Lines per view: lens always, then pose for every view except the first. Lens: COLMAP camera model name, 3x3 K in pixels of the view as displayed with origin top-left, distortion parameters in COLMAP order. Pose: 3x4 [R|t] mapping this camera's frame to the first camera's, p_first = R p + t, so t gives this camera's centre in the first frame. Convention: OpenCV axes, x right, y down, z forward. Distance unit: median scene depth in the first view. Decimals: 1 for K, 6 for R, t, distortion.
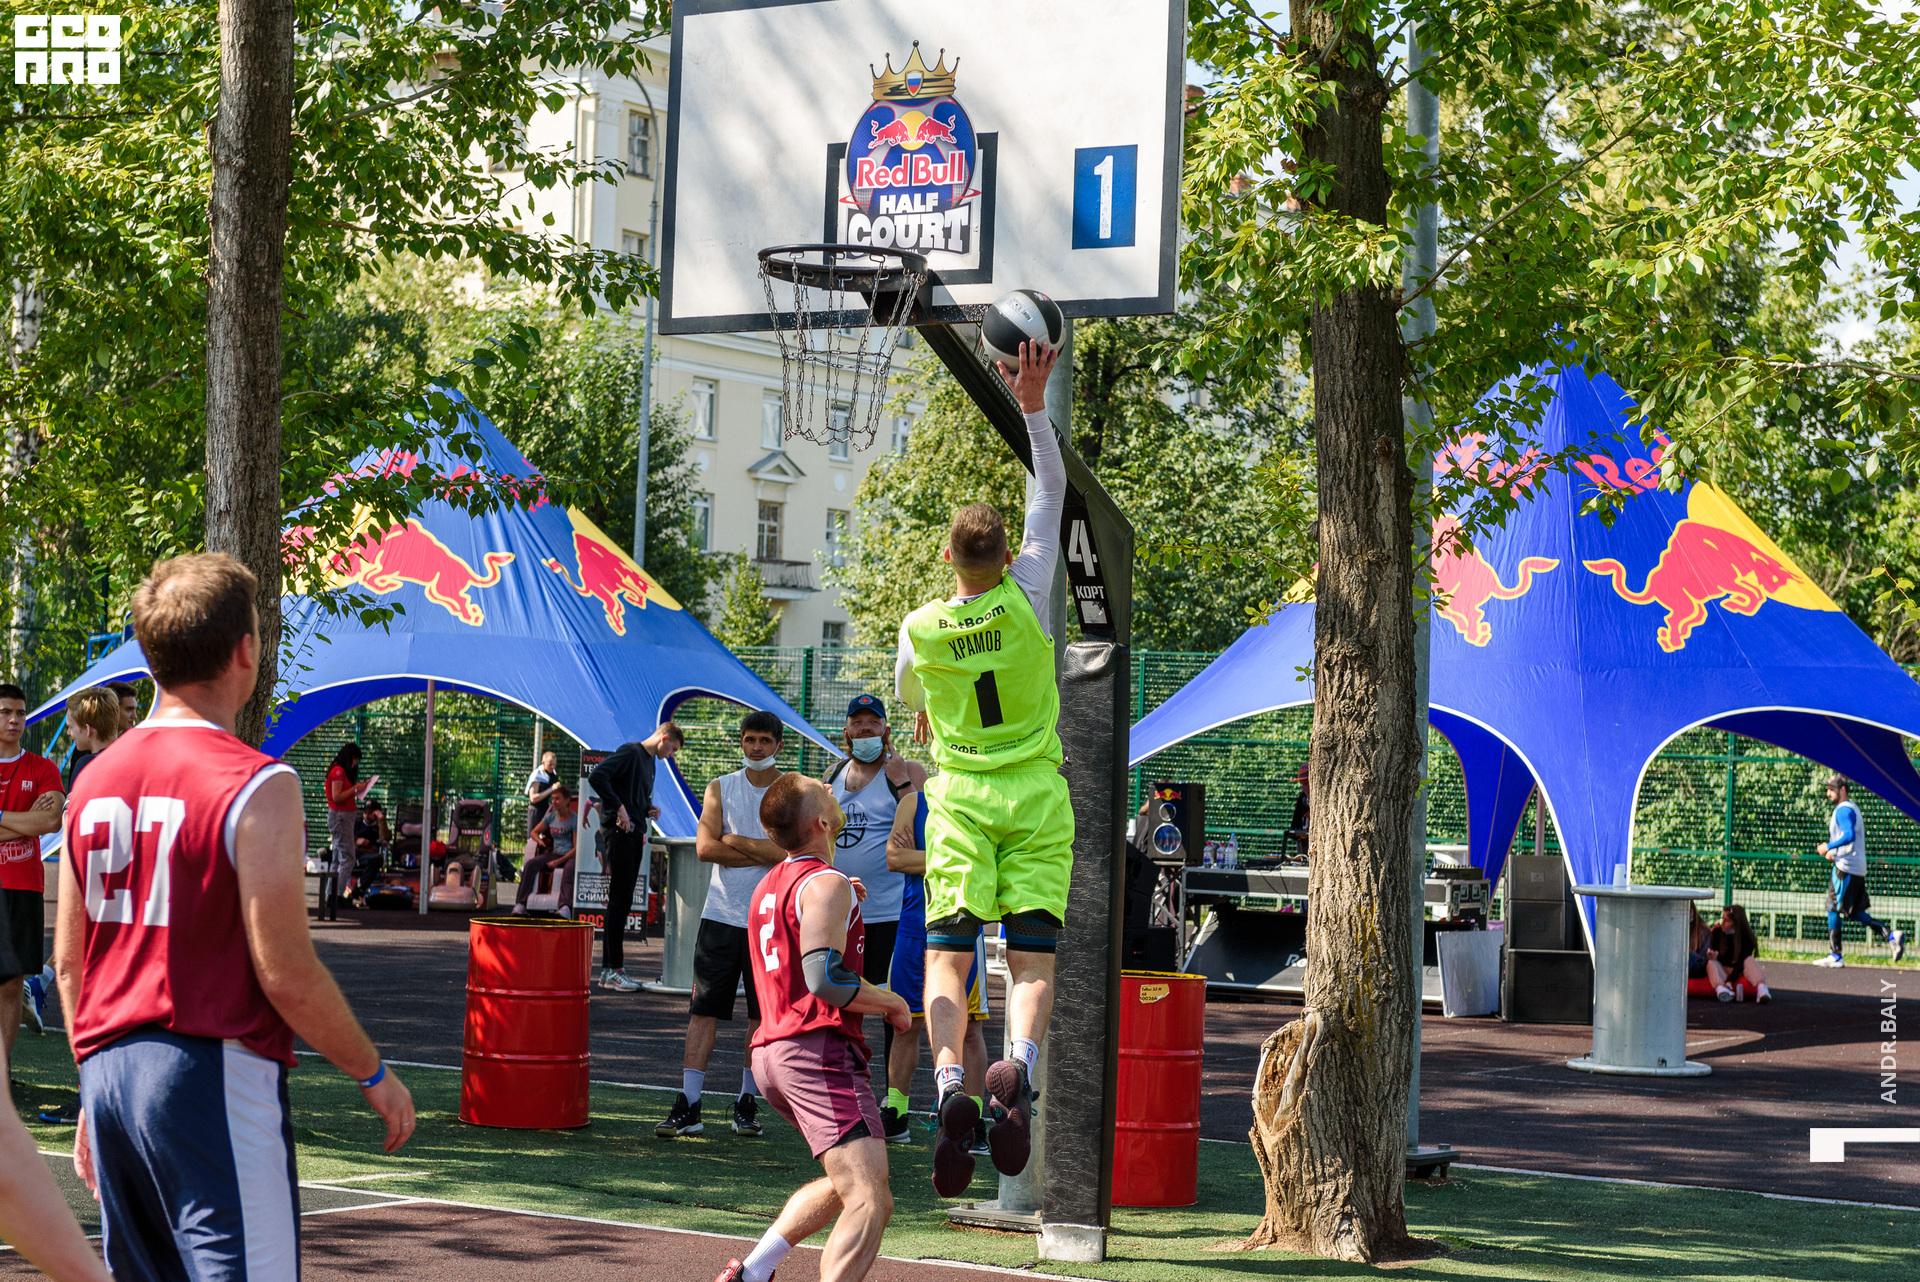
lens RADIAL K [[3650.7, 0, 960.0], [0, 3650.7, 641.0], [0, 0, 1]] dist [0.002400, 0.050968]
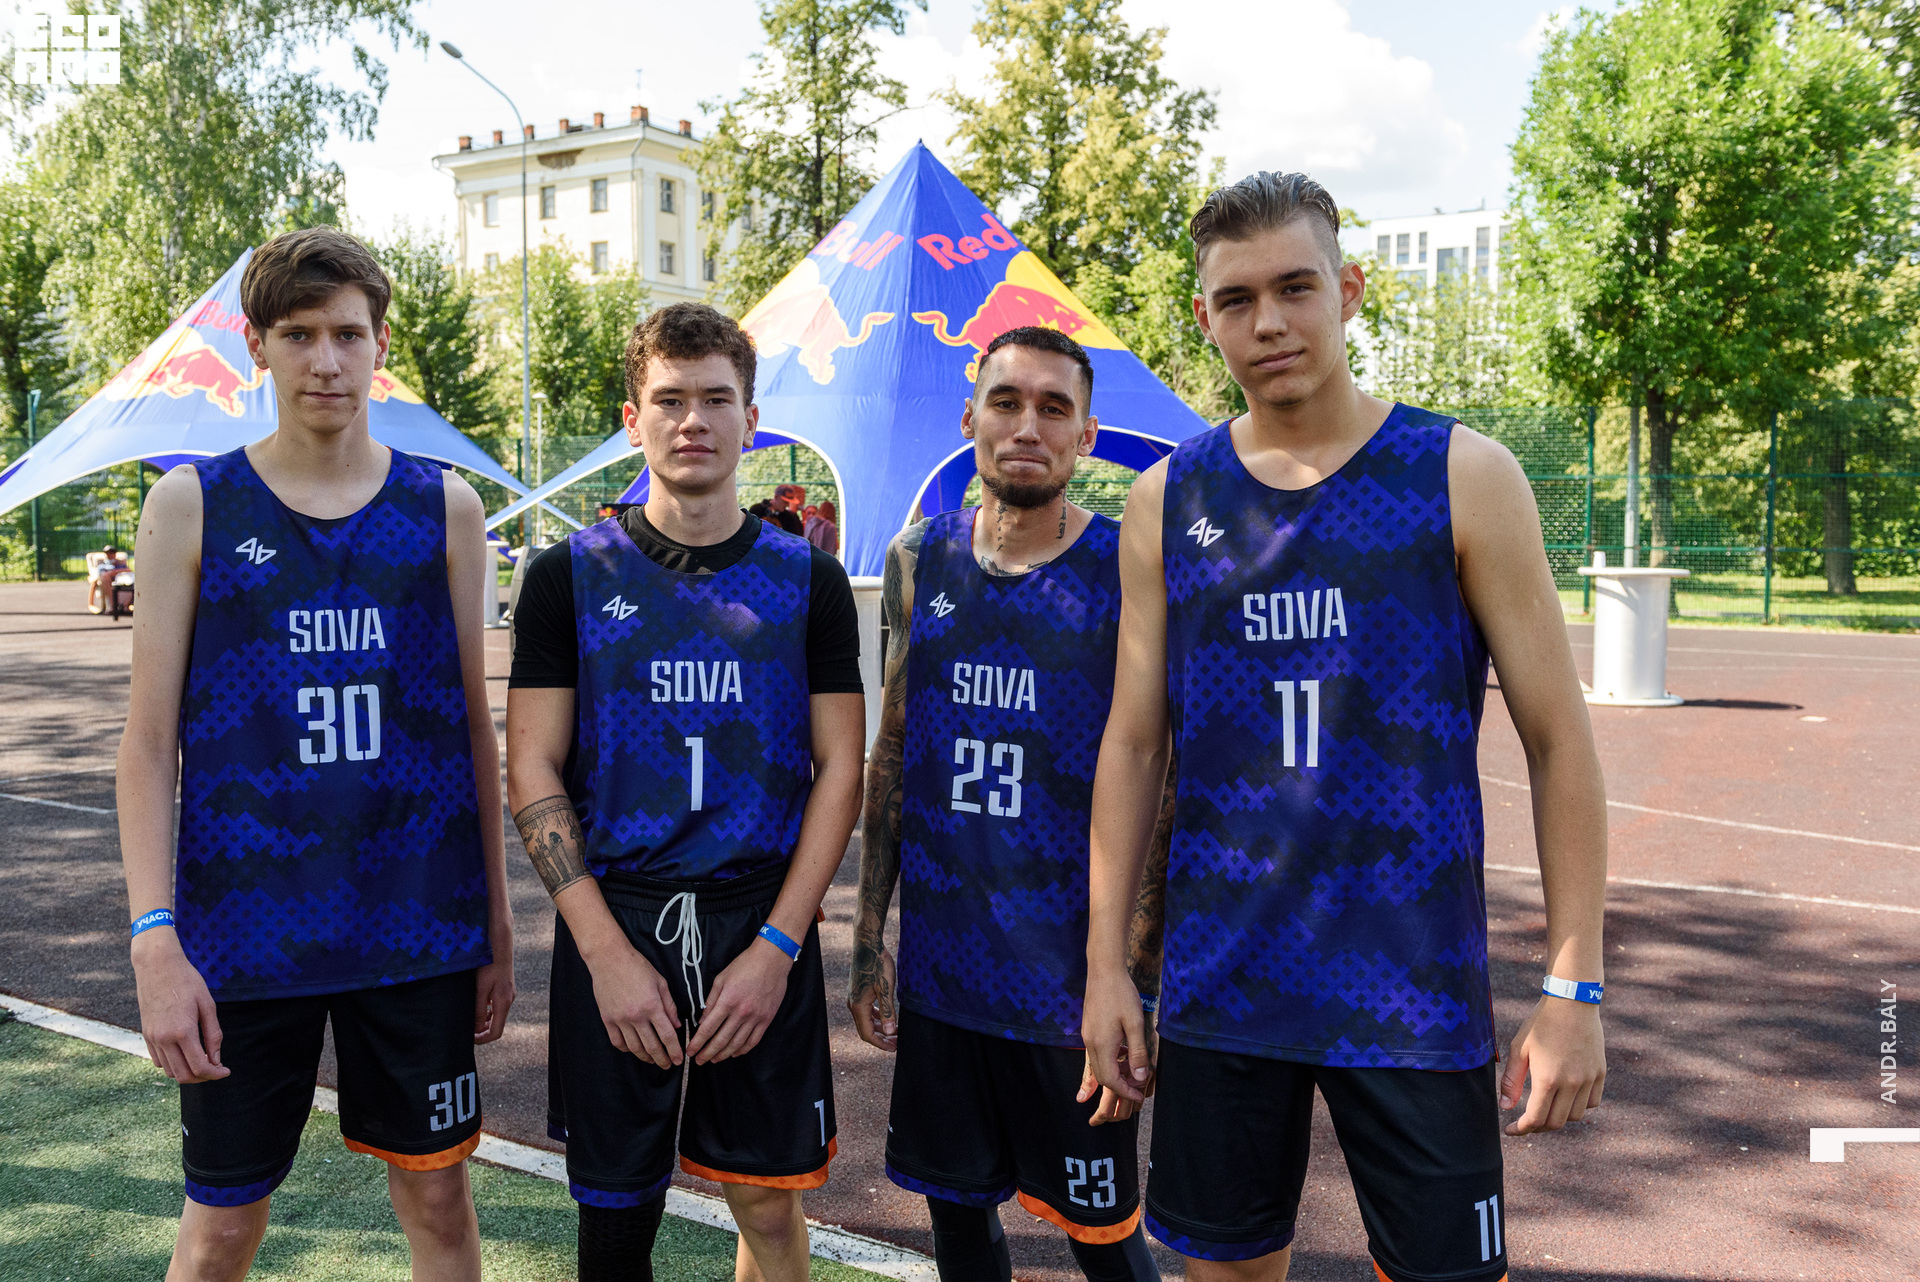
lens RADIAL K [[1632.2, 0, 960.0], [0, 1632.2, 641.0], [0, 0, 1]] dist [0.004050, -0.000638]
pose [[0.998406, -0.045859, 0.032912, 0.417952], [0.041541, 0.991702, 0.121665, 0.056336], [-0.038219, -0.120103, 0.992025, 1.099219]]
